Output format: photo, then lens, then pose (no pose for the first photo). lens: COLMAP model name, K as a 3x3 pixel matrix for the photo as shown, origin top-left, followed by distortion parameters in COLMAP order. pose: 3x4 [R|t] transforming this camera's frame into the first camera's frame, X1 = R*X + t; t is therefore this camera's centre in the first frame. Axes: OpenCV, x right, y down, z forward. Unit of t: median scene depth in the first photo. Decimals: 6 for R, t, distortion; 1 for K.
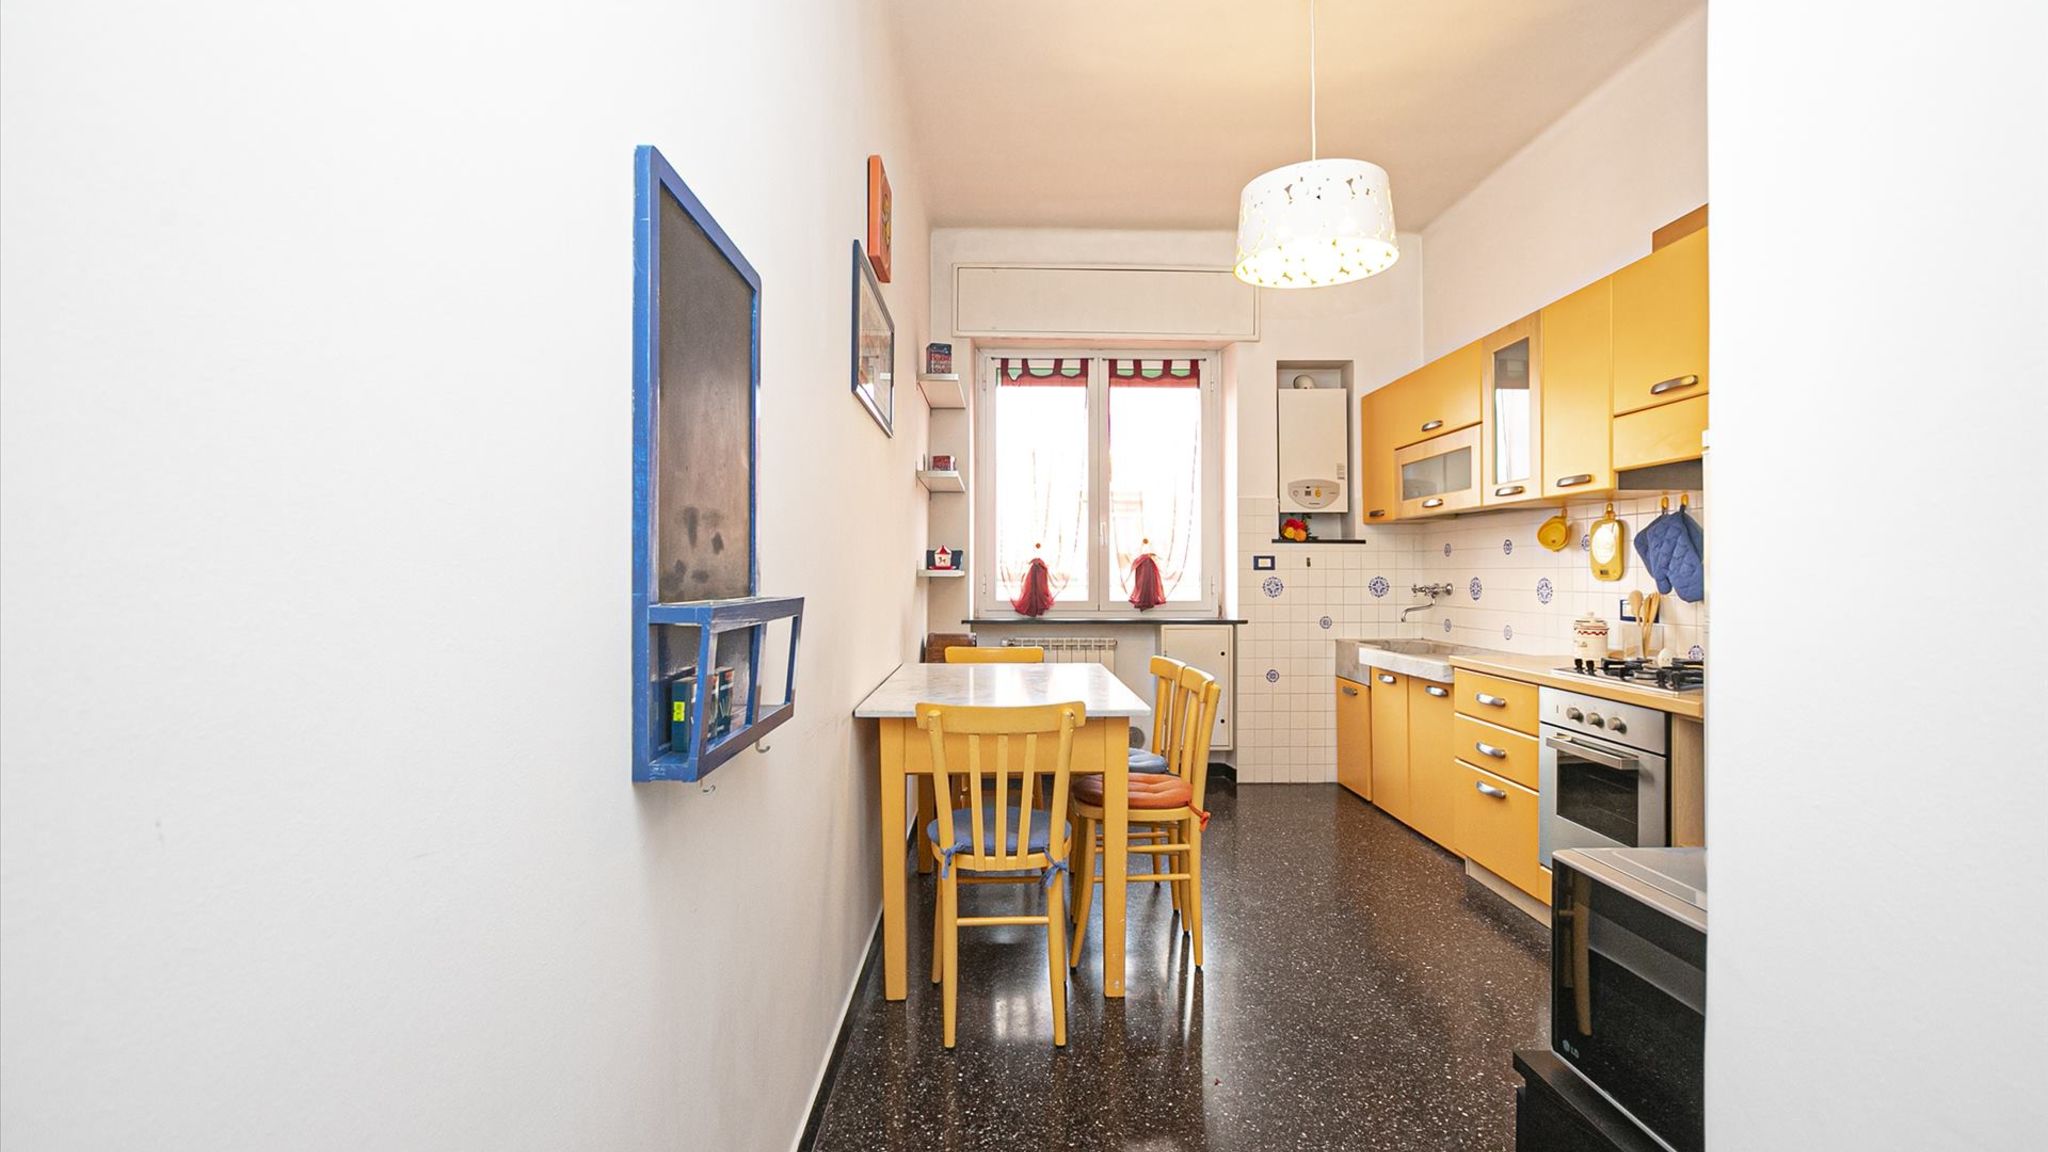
lens RADIAL K [[923.5, 0, 1009.4], [0, 923.5, 575.2], [0, 0, 1]] dist [-0.039456, 0.022703]
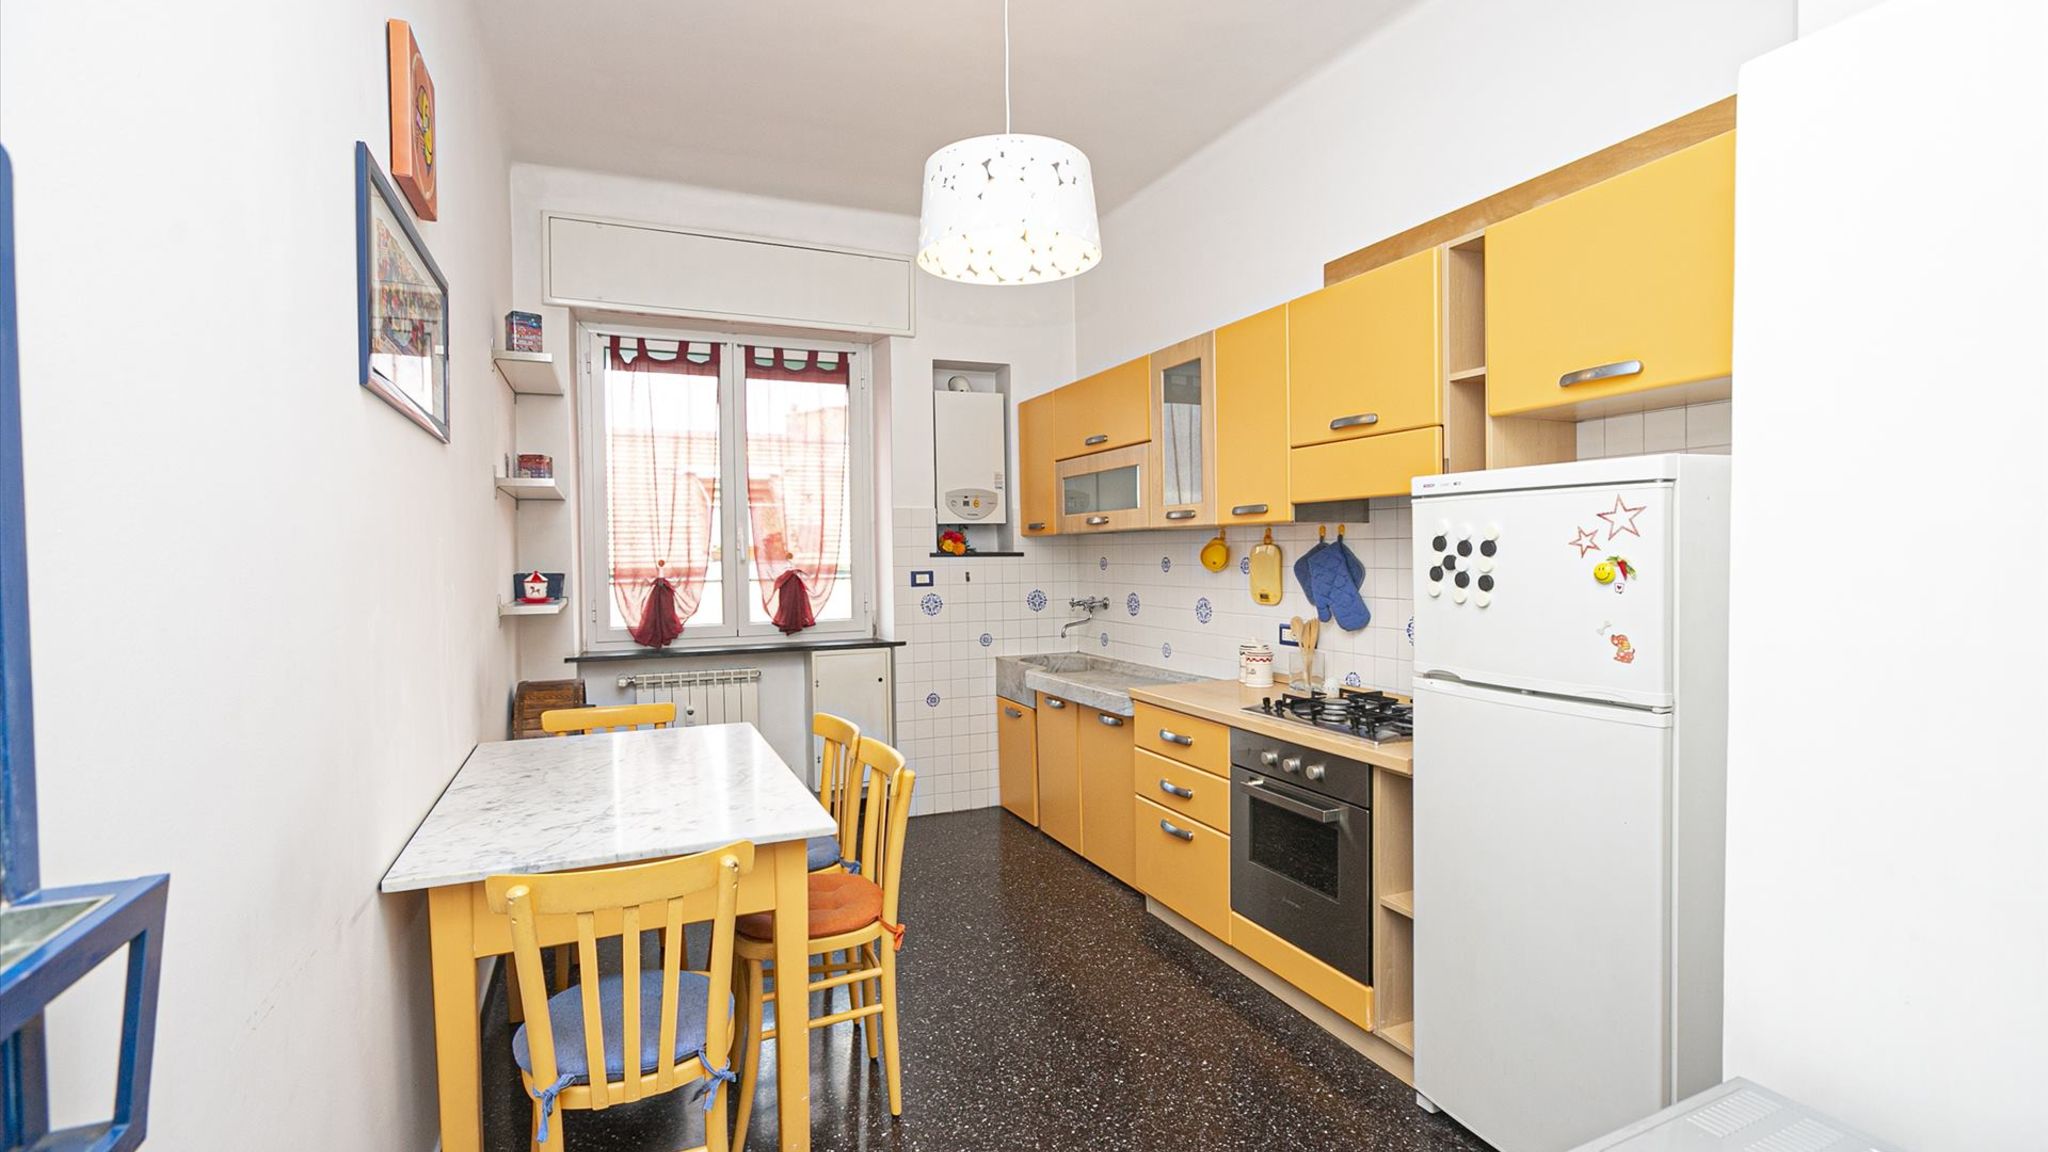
lens RADIAL K [[923.5, 0, 1009.4], [0, 923.5, 575.2], [0, 0, 1]] dist [-0.039456, 0.022703]
pose [[0.921106, -0.020900, 0.388752, -0.003197], [0.014597, 0.999710, 0.019160, -0.035937], [-0.389039, -0.011974, 0.921143, 0.121476]]
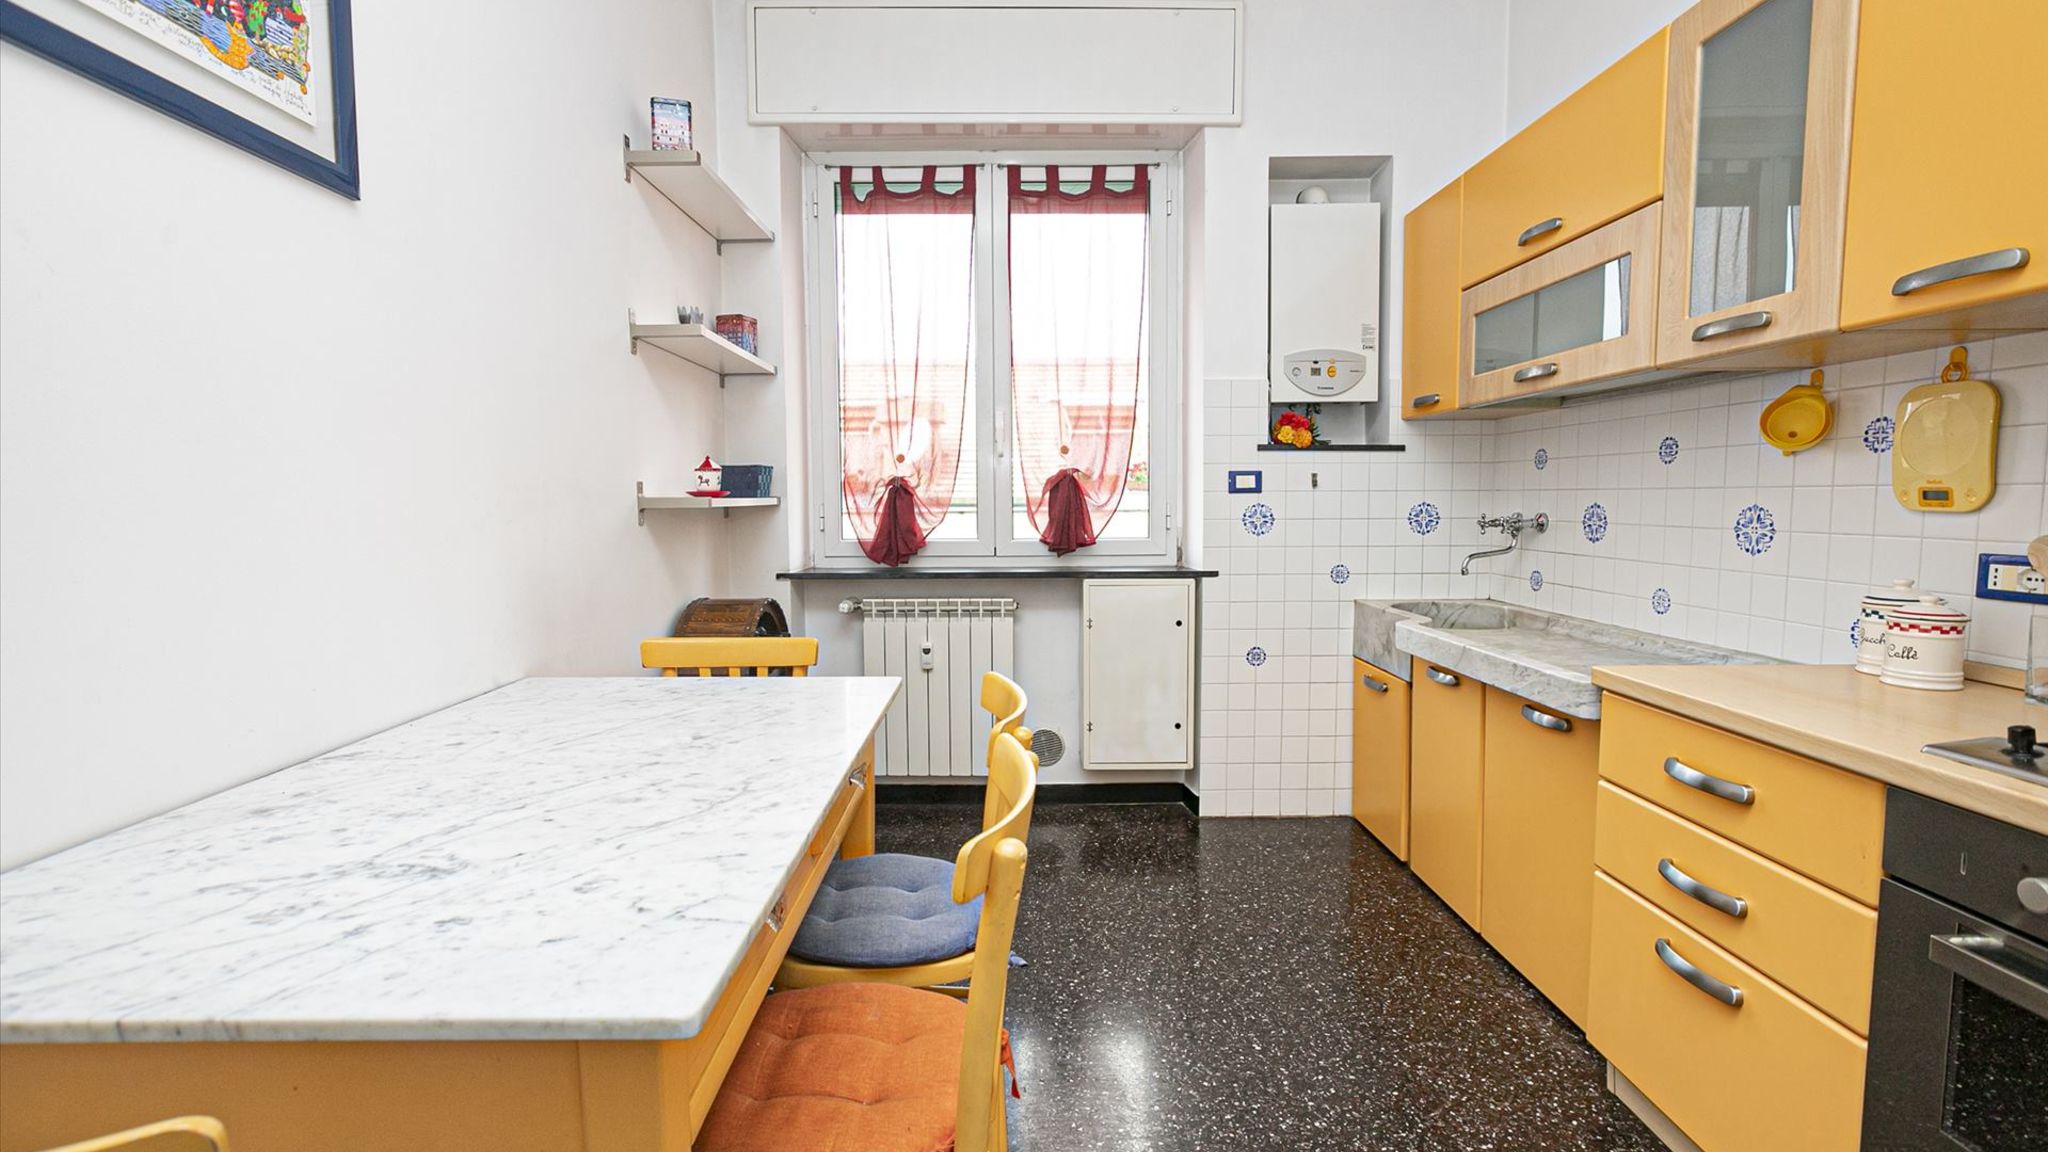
lens RADIAL K [[948.7, 0, 1002.6], [0, 948.7, 573.2], [0, 0, 1]] dist [-0.038918, 0.024241]
pose [[0.999938, -0.005453, -0.009742, 0.123040], [0.006188, 0.997005, 0.077095, -0.001998], [0.009293, -0.077150, 0.996976, 0.363948]]
